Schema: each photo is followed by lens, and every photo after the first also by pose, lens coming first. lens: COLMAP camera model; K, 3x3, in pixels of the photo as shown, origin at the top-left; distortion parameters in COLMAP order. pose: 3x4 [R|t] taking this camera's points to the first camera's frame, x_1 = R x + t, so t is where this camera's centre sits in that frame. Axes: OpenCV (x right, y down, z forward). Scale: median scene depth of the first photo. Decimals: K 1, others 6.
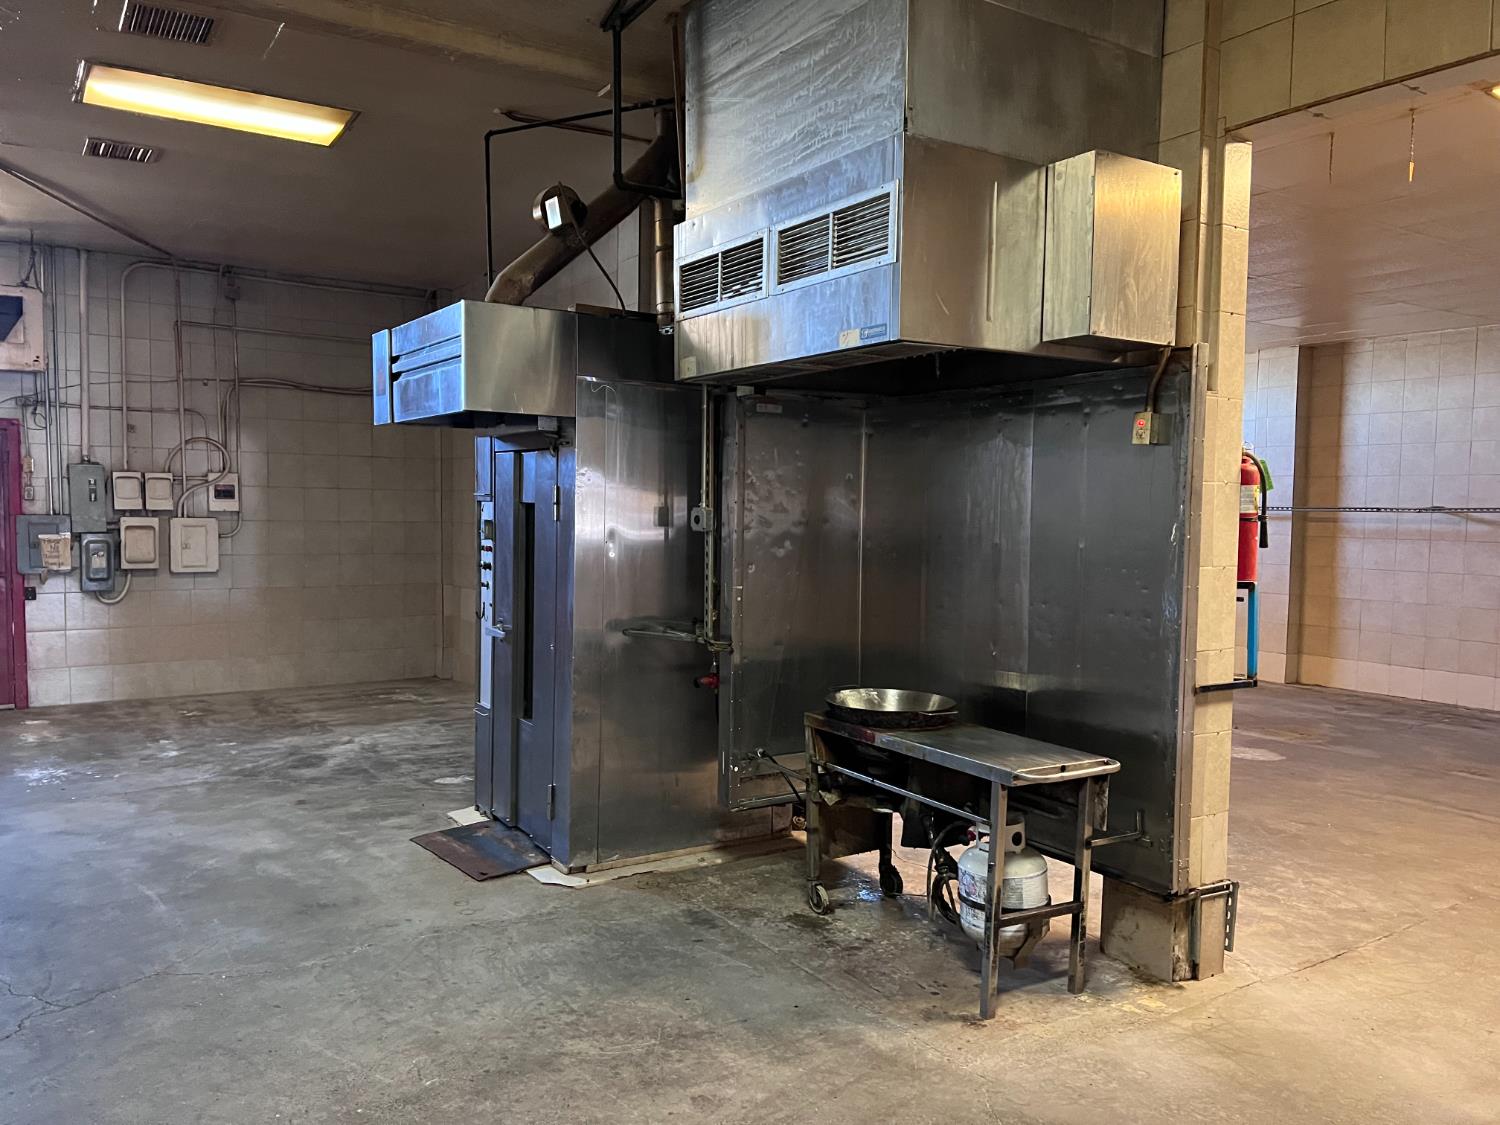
lens RADIAL K [[1124.1, 0, 744.4], [0, 1124.1, 569.1], [0, 0, 1]] dist [0.064583, -0.071918]
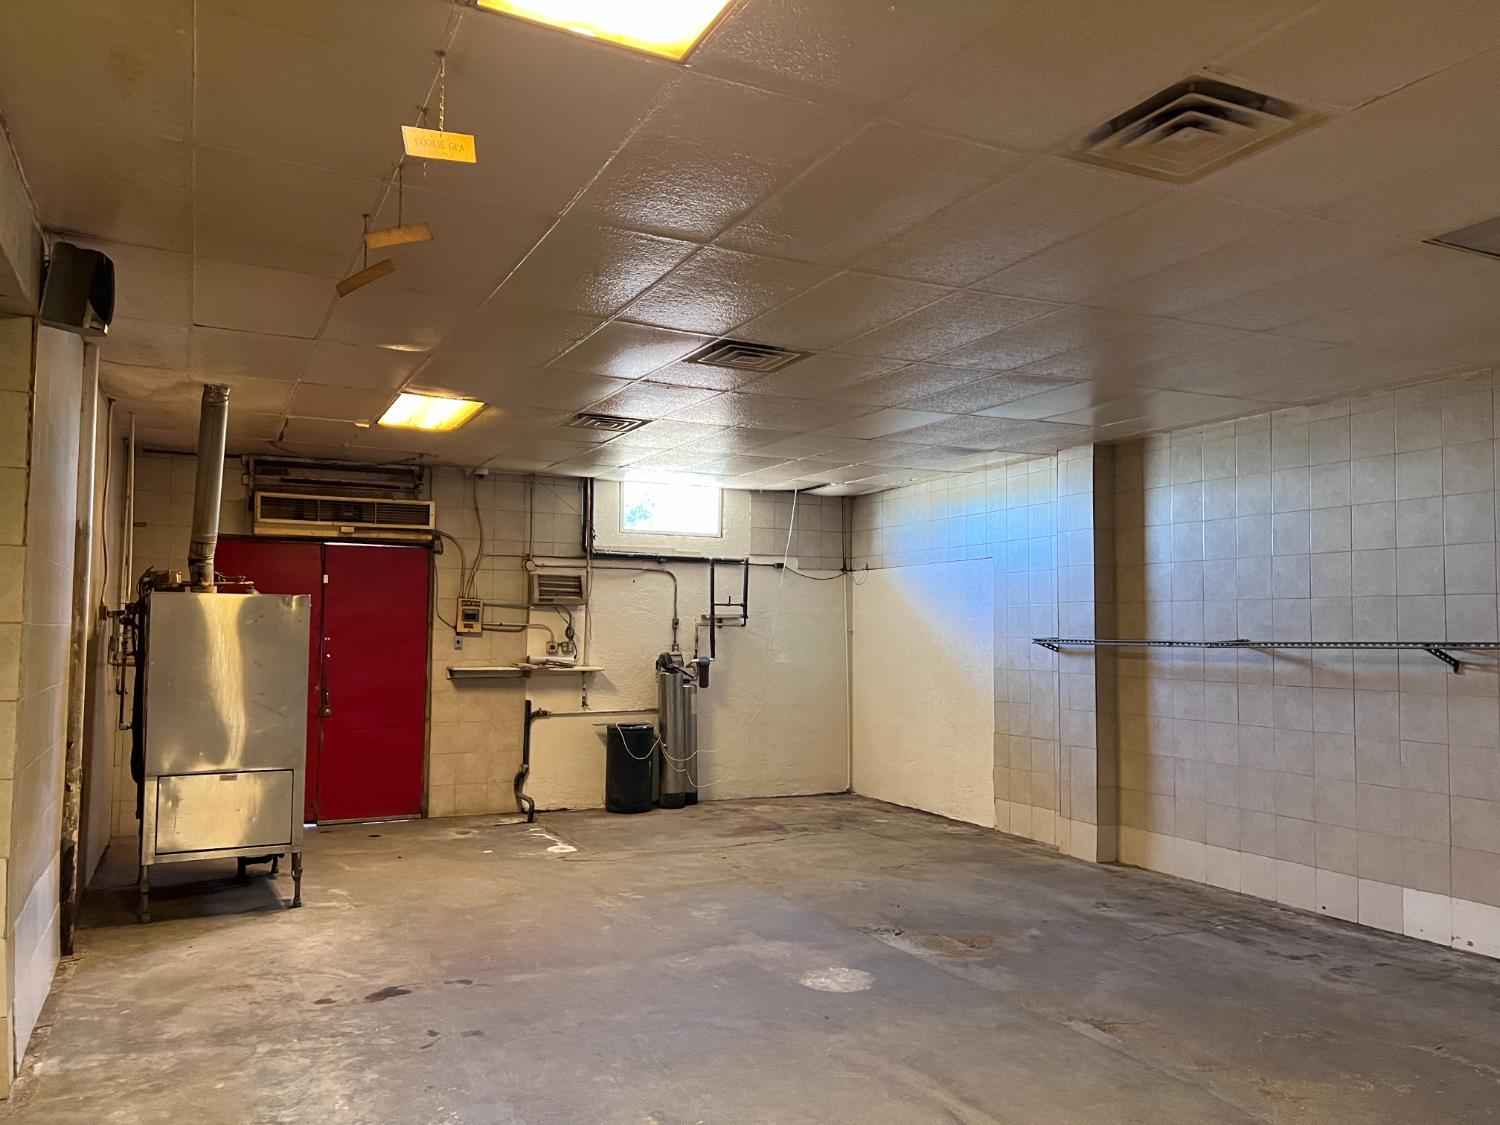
lens RADIAL K [[1124.1, 0, 752.7], [0, 1124.1, 574.3], [0, 0, 1]] dist [0.064583, -0.071918]
pose [[0.990609, -0.012241, -0.136177, 0.703299], [-0.002455, 0.994231, -0.107232, -0.028265], [0.136704, 0.106560, 0.984864, 0.340070]]
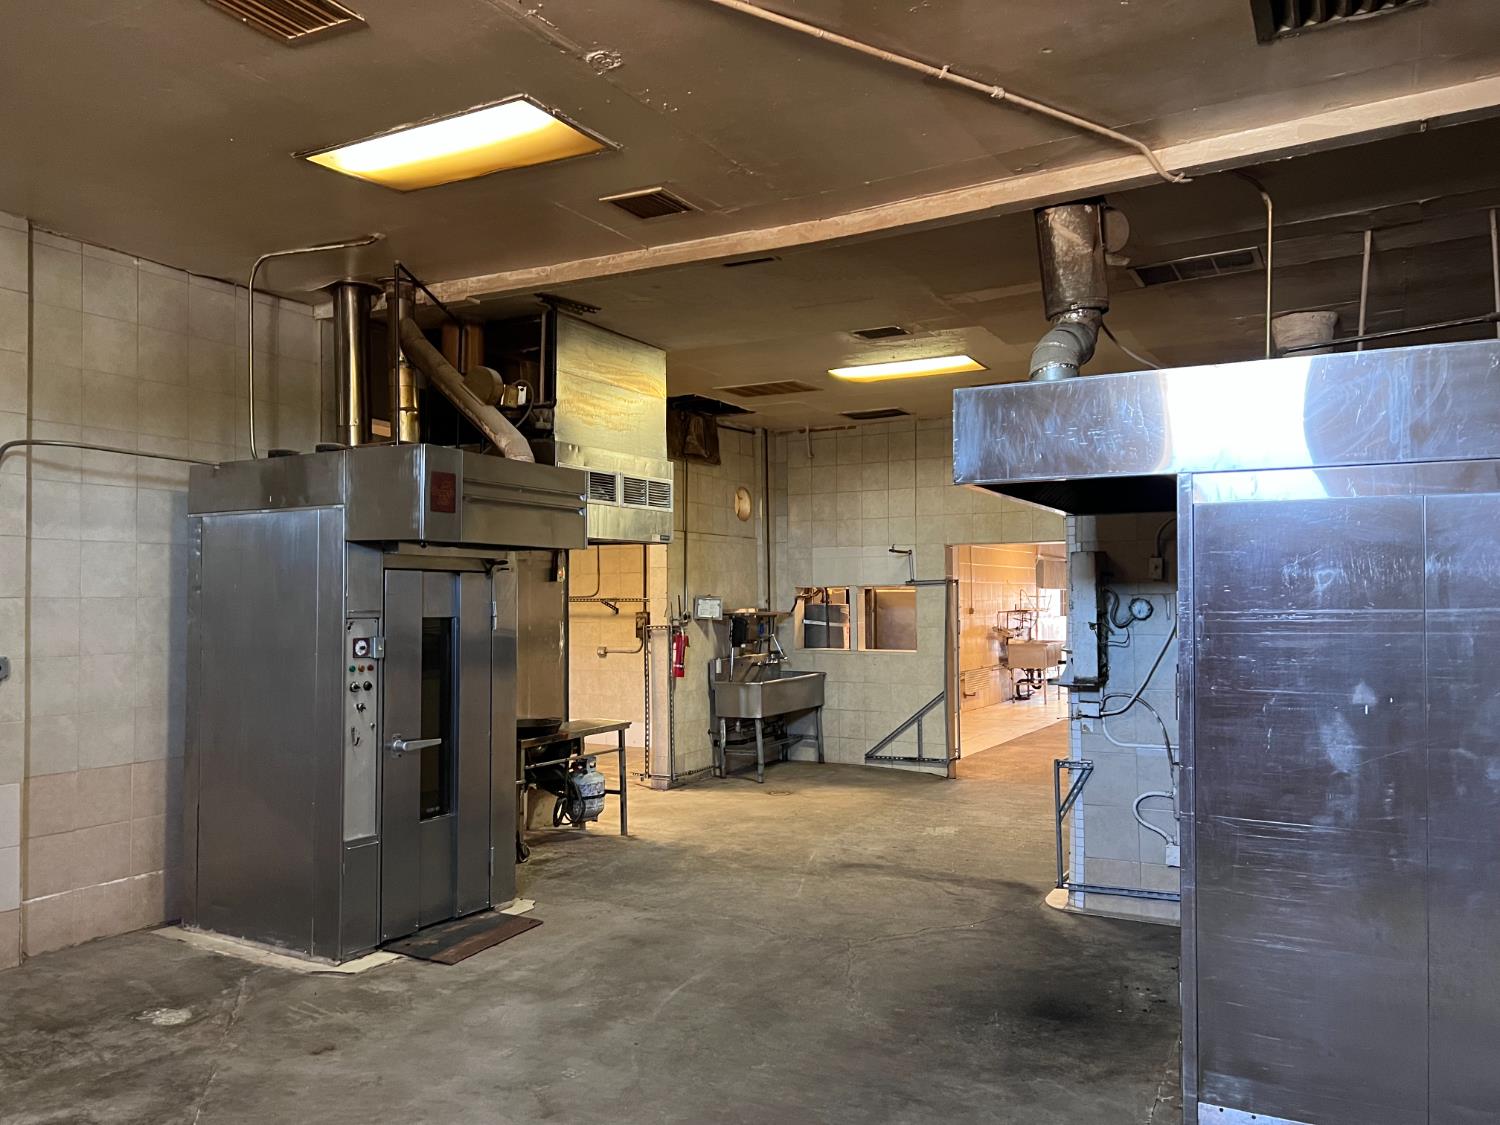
lens RADIAL K [[1124.1, 0, 718.2], [0, 1124.1, 568.3], [0, 0, 1]] dist [0.064583, -0.071918]
pose [[-0.434923, 0.008496, 0.900428, -1.285675], [0.046000, 0.998859, 0.012794, -0.107255], [-0.899292, 0.046985, -0.434818, 1.204200]]
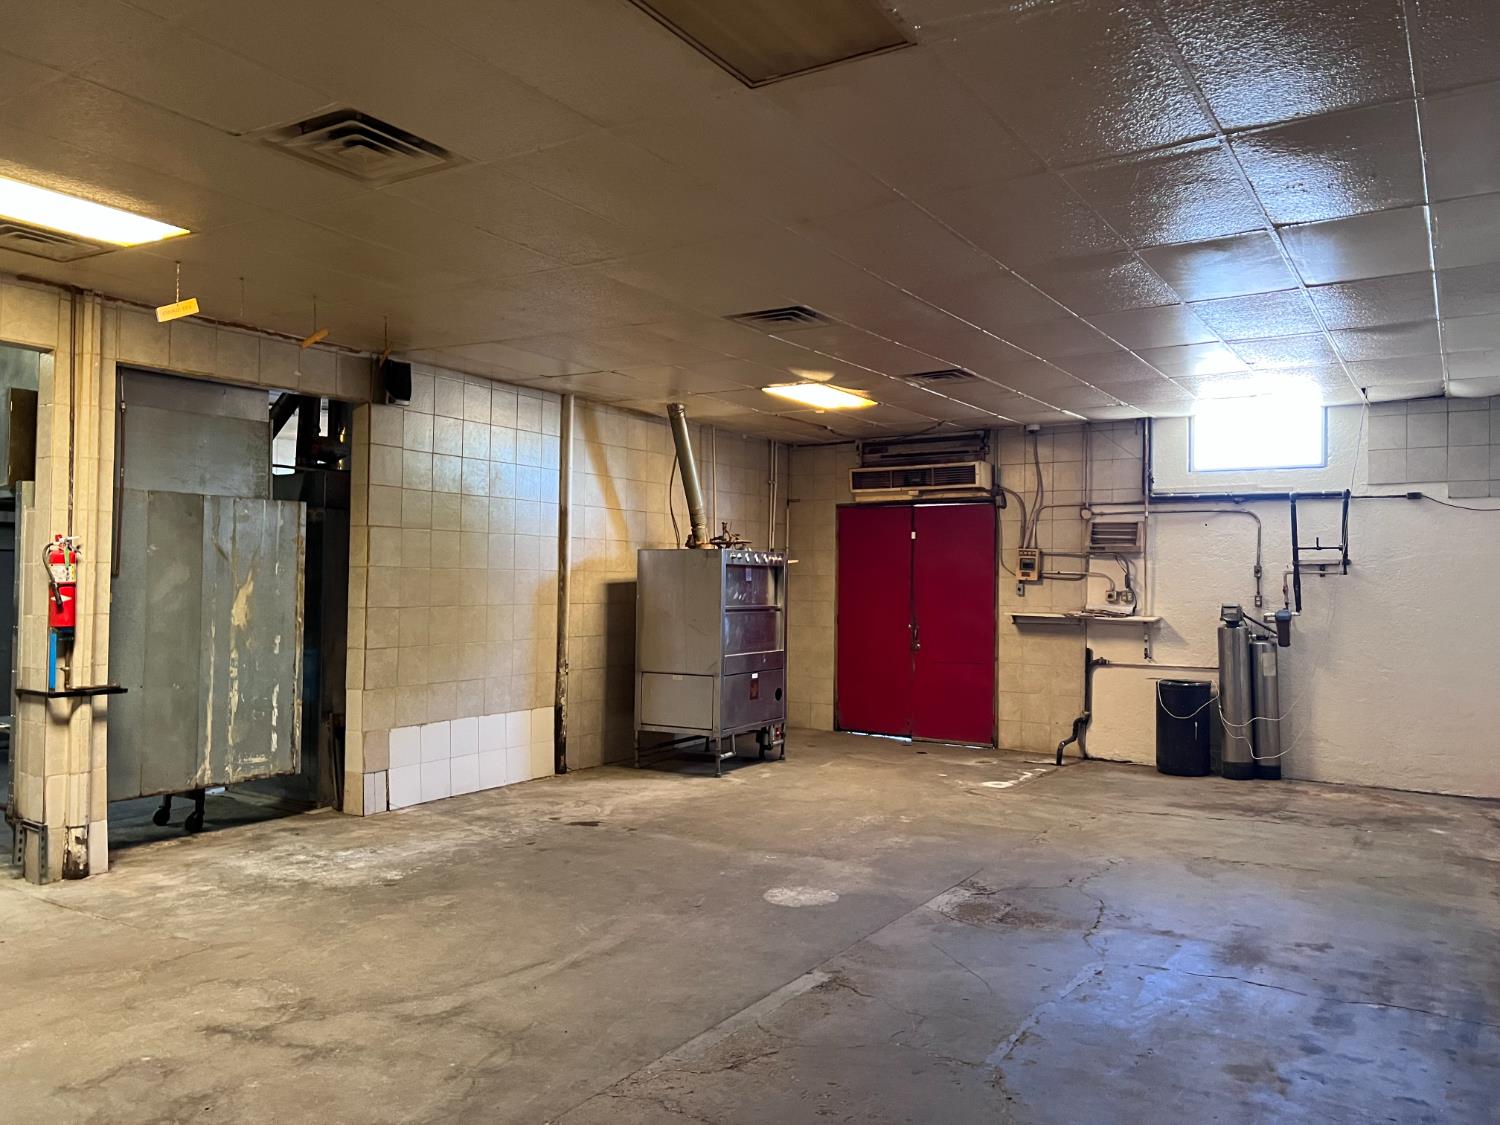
lens RADIAL K [[1124.1, 0, 756.2], [0, 1124.1, 557.7], [0, 0, 1]] dist [0.064583, -0.071918]
pose [[0.407976, -0.028038, -0.912562, 1.638733], [-0.054955, 0.996962, -0.055199, -0.036377], [0.911337, 0.072670, 0.405195, 0.907543]]
